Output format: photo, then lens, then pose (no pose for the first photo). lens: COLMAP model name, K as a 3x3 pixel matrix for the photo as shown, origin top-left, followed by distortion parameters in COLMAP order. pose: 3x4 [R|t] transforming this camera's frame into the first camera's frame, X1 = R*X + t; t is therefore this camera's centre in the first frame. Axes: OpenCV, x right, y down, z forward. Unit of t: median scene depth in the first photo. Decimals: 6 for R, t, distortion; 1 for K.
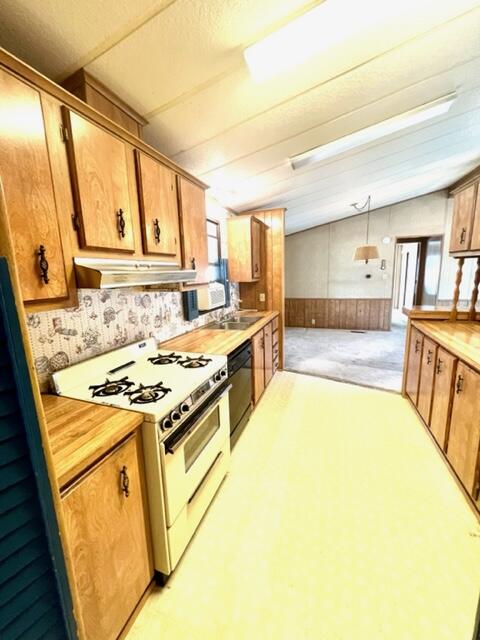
lens RADIAL K [[259.0, 0, 240.5], [0, 259.0, 318.4], [0, 0, 1]] dist [0.000967, -0.000234]
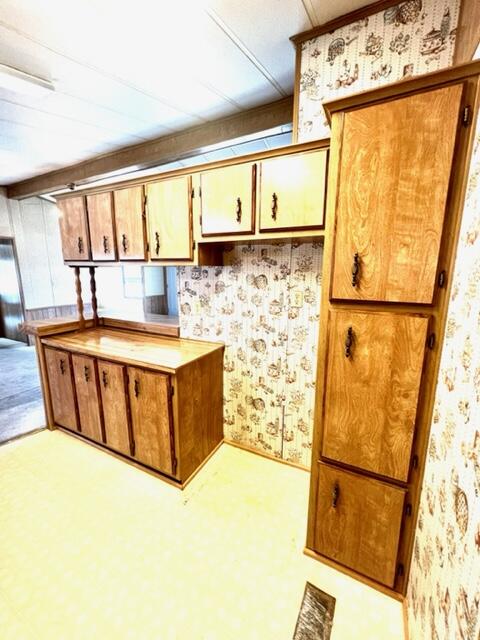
lens RADIAL K [[259.0, 0, 237.9], [0, 259.0, 318.6], [0, 0, 1]] dist [0.000967, -0.000234]
pose [[0.148817, -0.148403, 0.977666, -0.055308], [0.170267, 0.977754, 0.122499, -0.055423], [-0.974096, 0.148234, 0.170775, 0.252639]]
